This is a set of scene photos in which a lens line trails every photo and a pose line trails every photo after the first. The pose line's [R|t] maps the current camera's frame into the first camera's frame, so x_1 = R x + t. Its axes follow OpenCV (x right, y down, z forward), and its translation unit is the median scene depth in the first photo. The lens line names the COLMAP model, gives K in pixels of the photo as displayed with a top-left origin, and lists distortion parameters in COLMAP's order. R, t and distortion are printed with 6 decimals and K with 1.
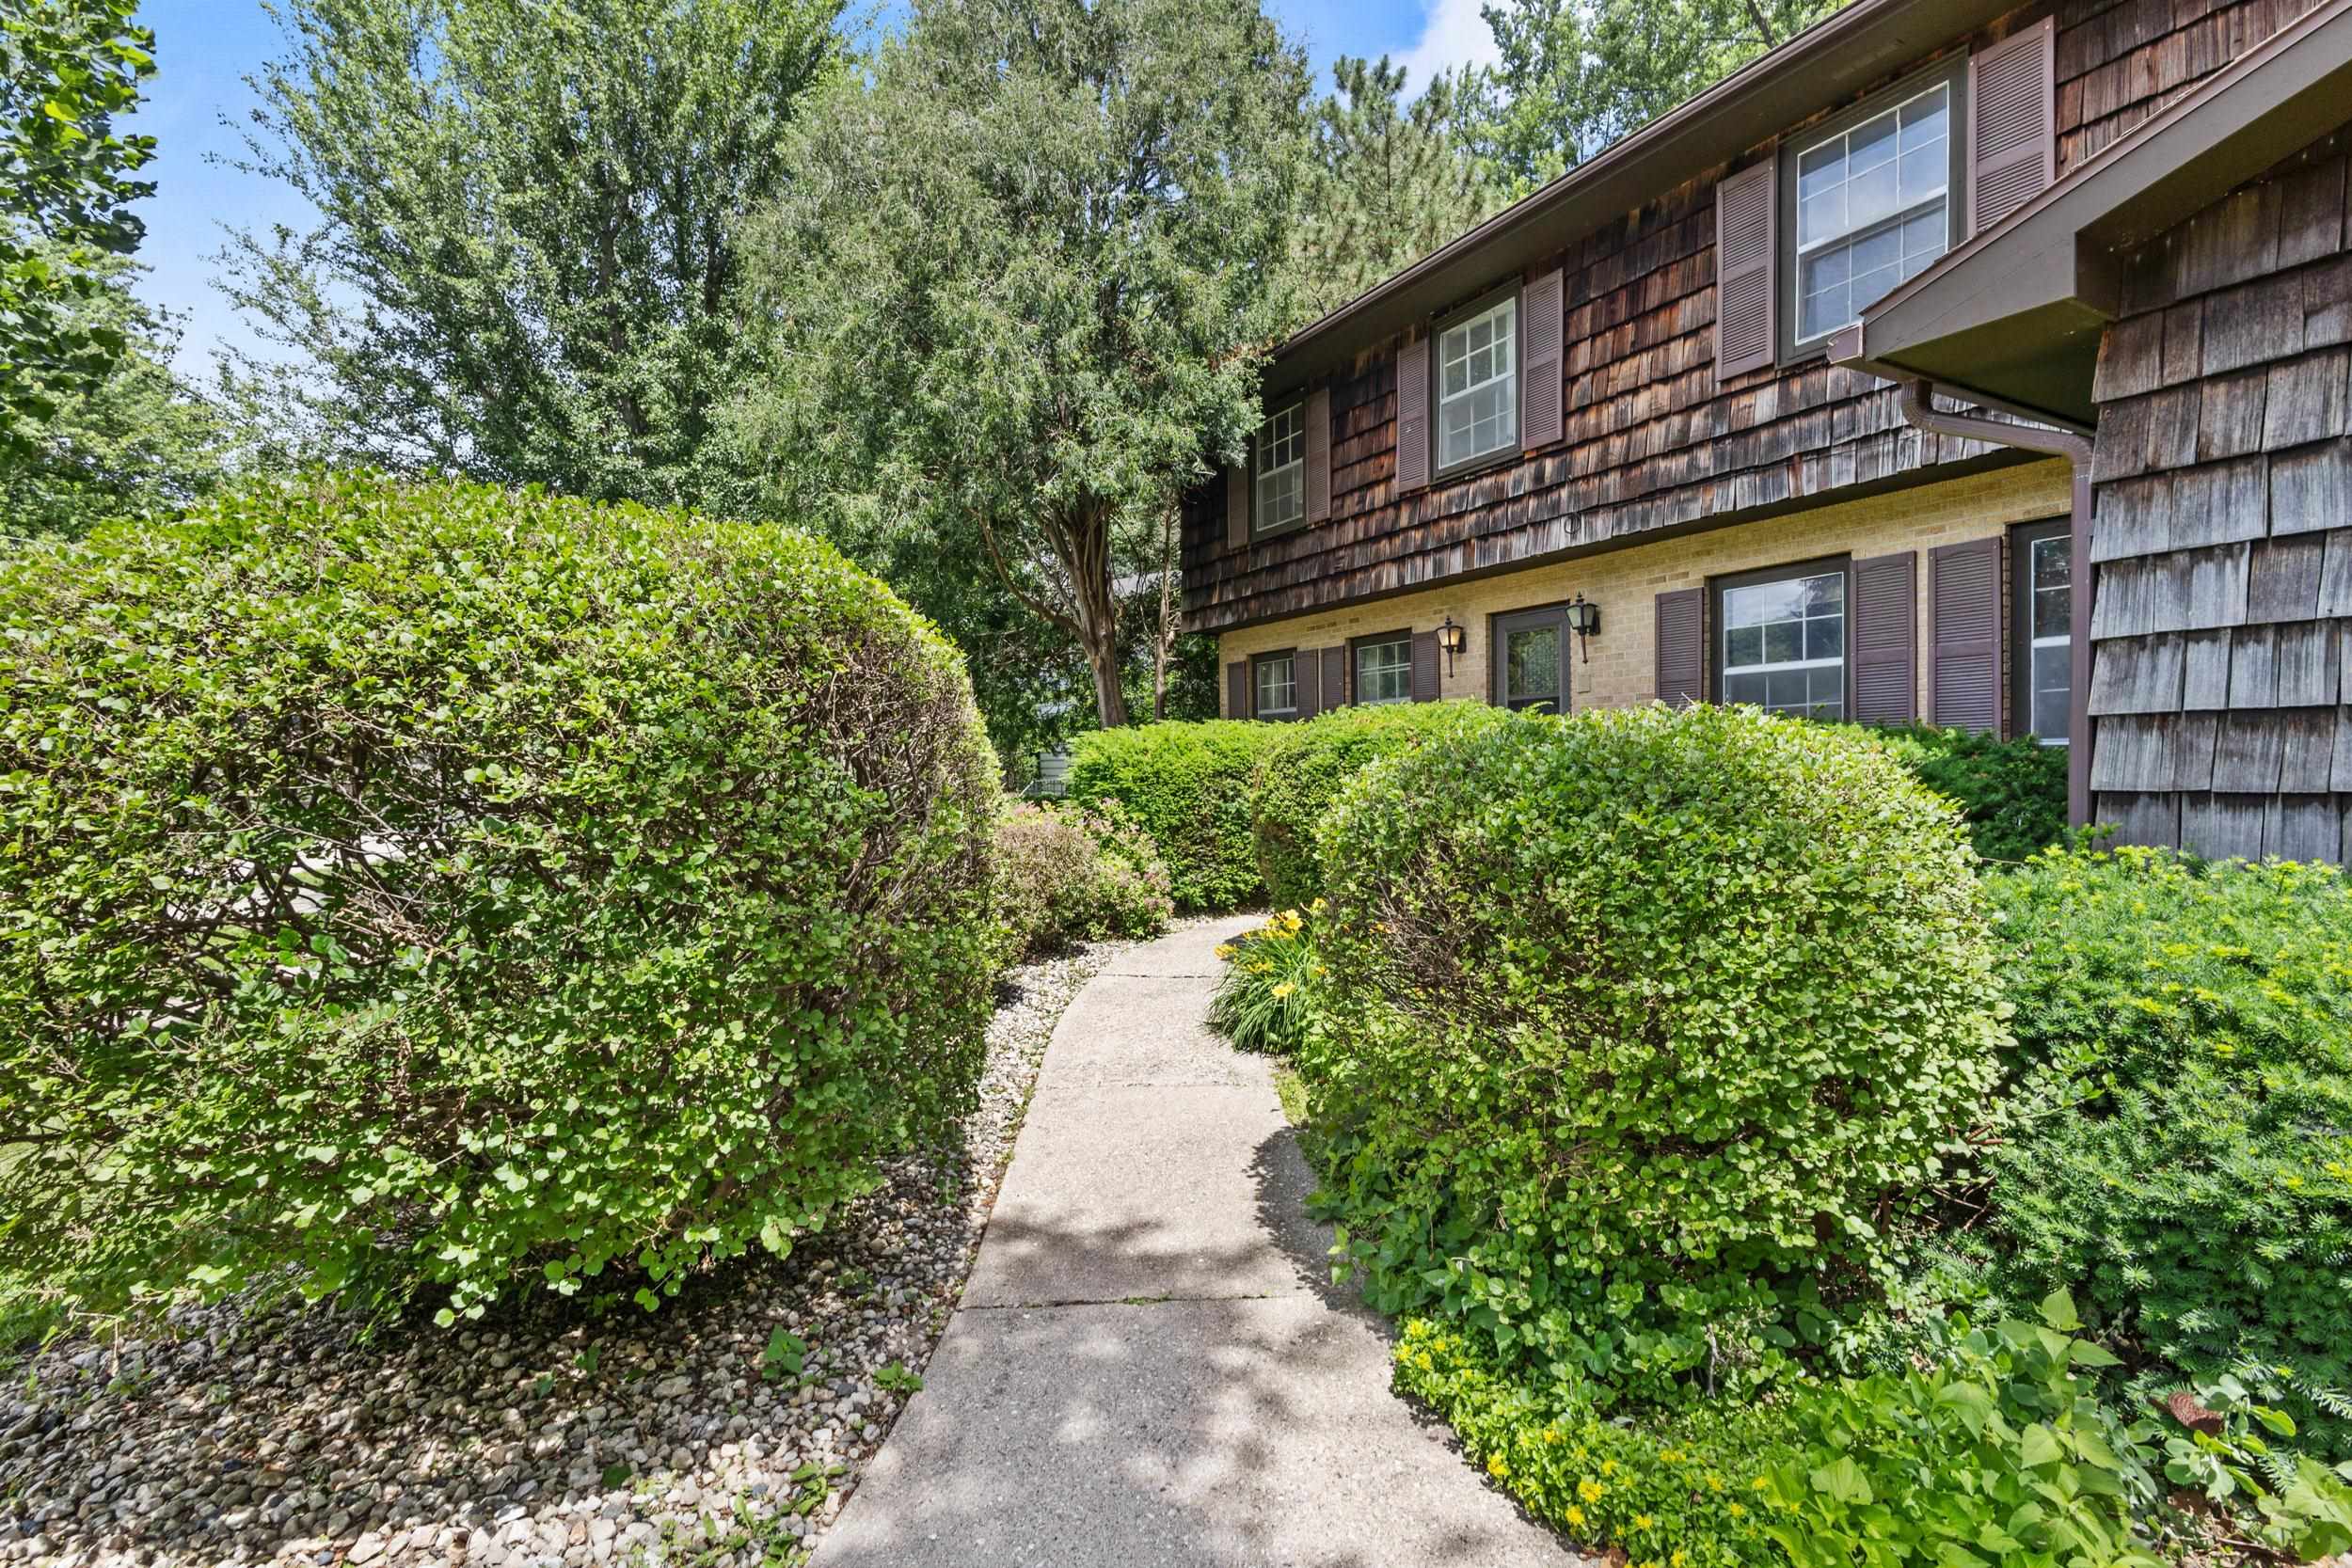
lens RADIAL K [[1088.0, 0, 1175.1], [0, 1088.0, 776.7], [0, 0, 1]] dist [0.006234, -0.000420]
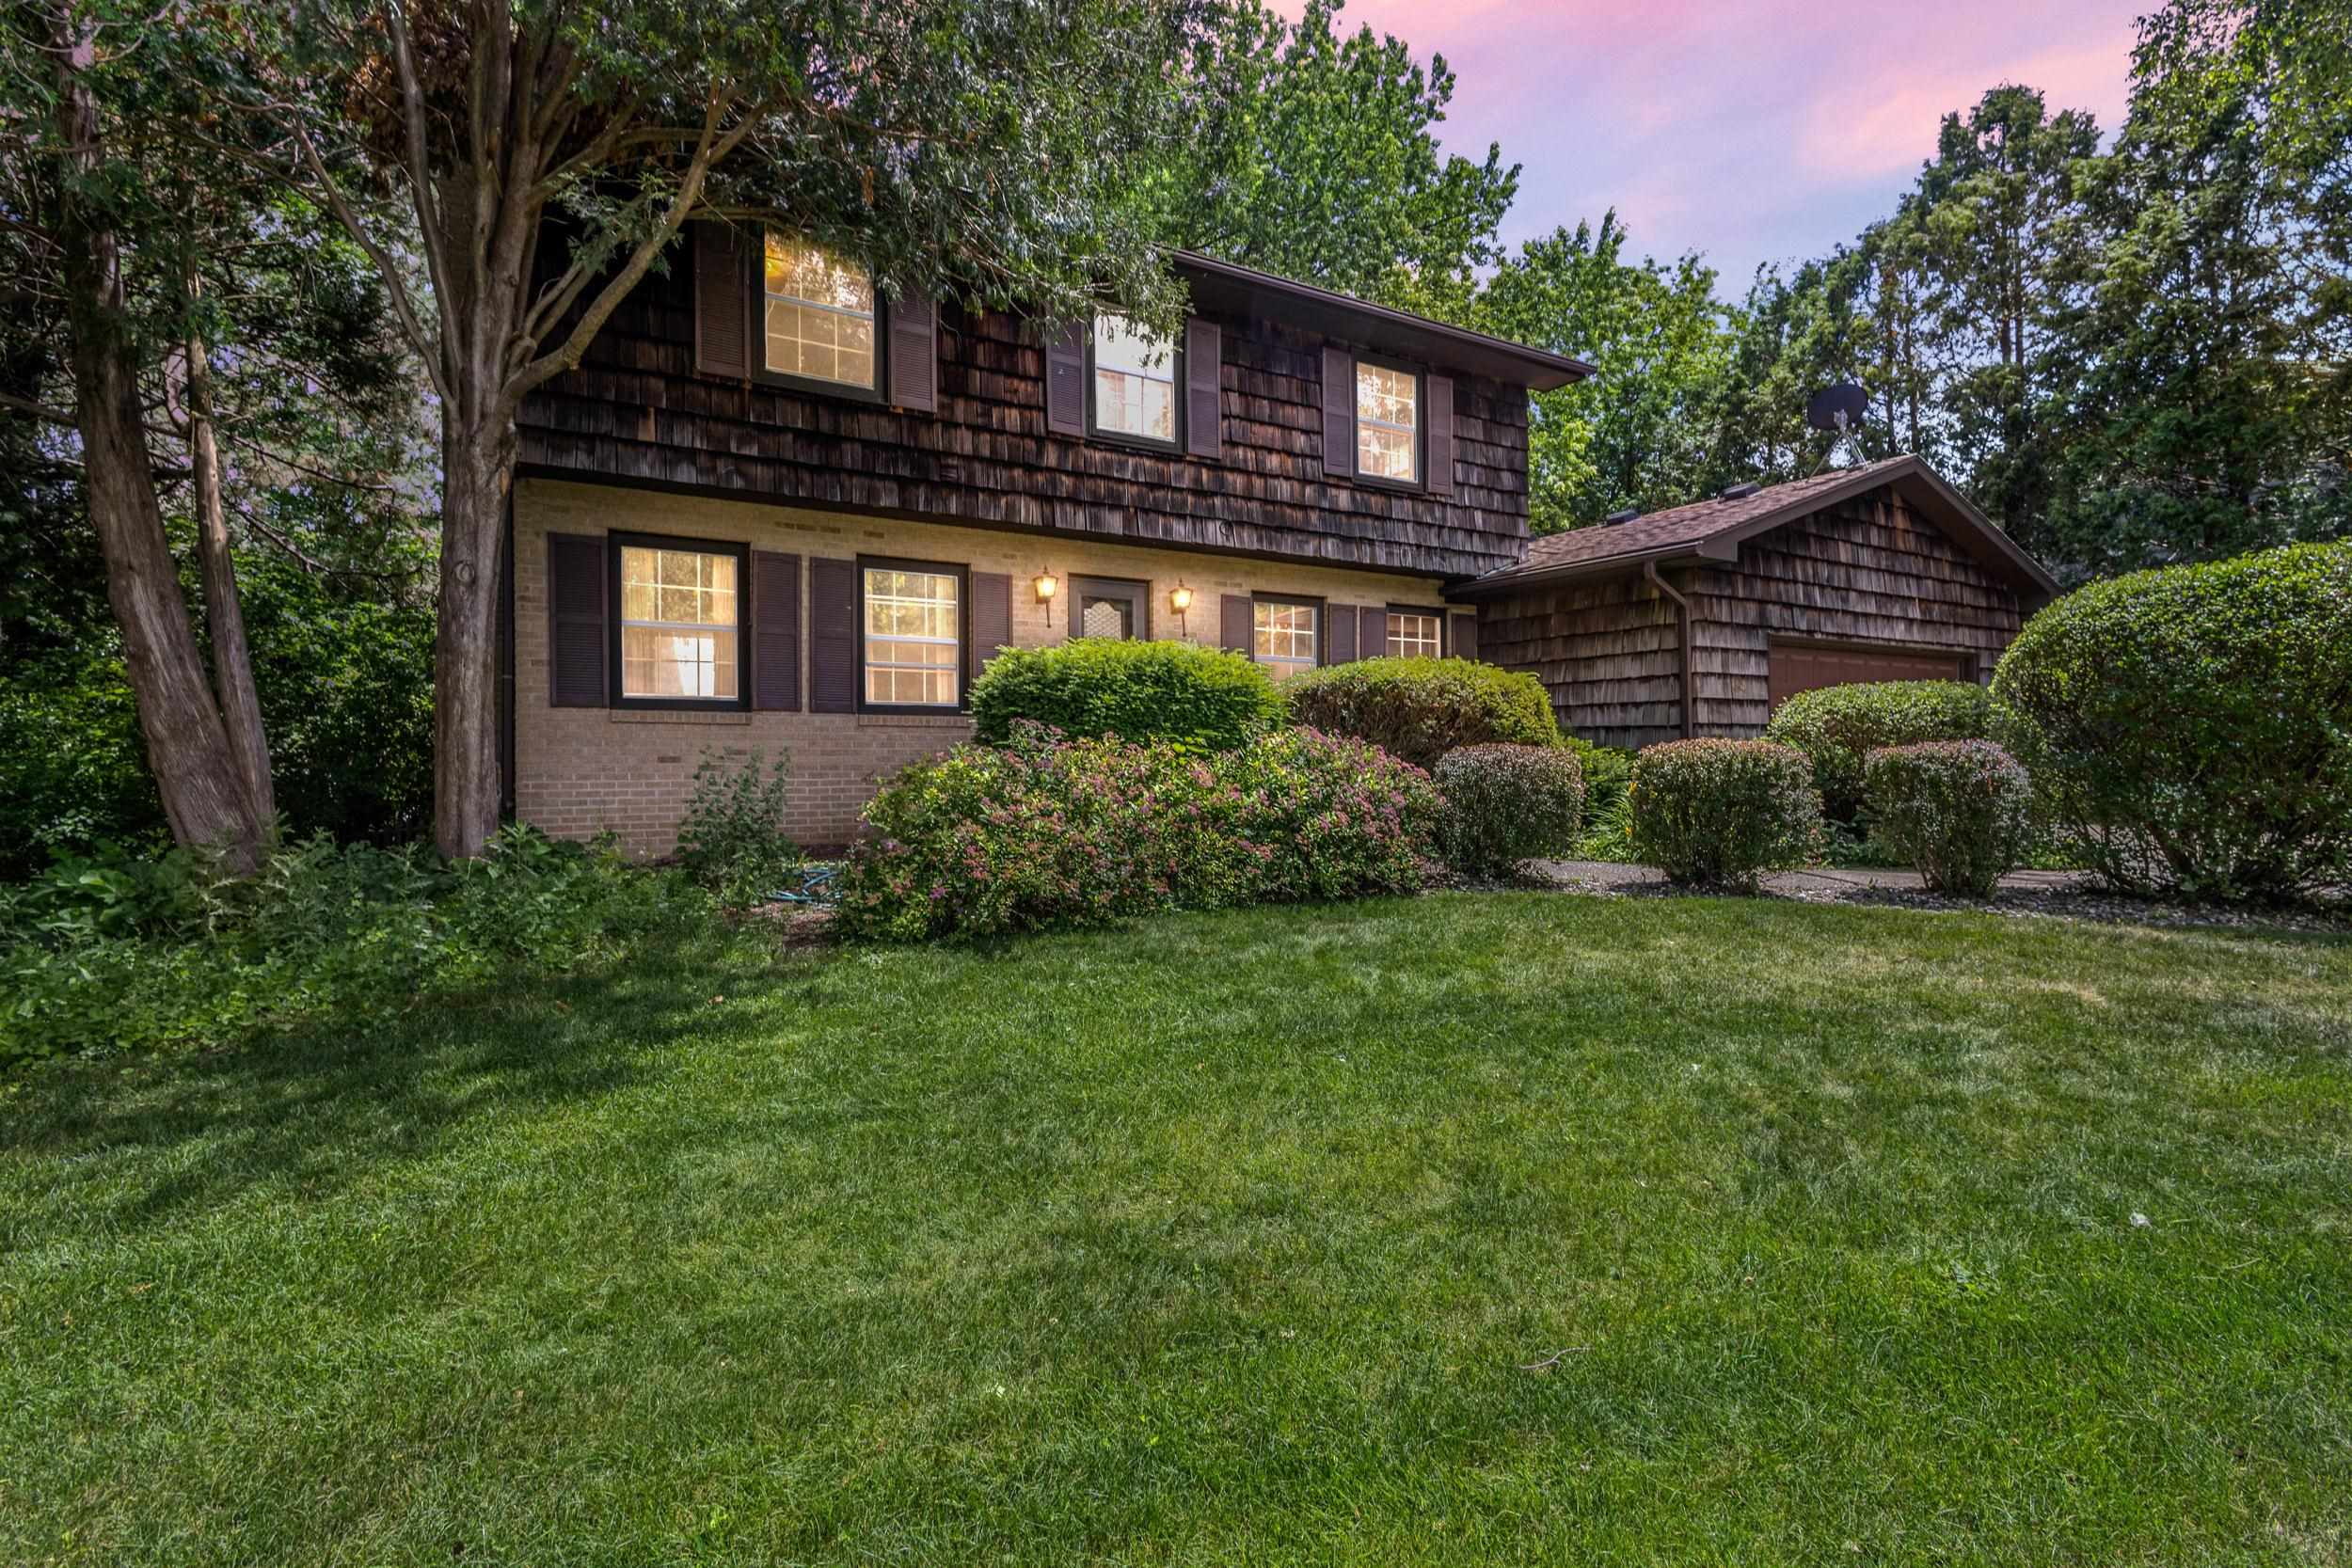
lens RADIAL K [[1088.0, 0, 1175.3], [0, 1088.0, 779.3], [0, 0, 1]] dist [0.006234, -0.000420]
pose [[-0.013830, 0.002015, 0.999902, -0.977657], [0.014285, 0.999896, -0.001817, 0.070301], [-0.999802, 0.014258, -0.013857, 1.148061]]
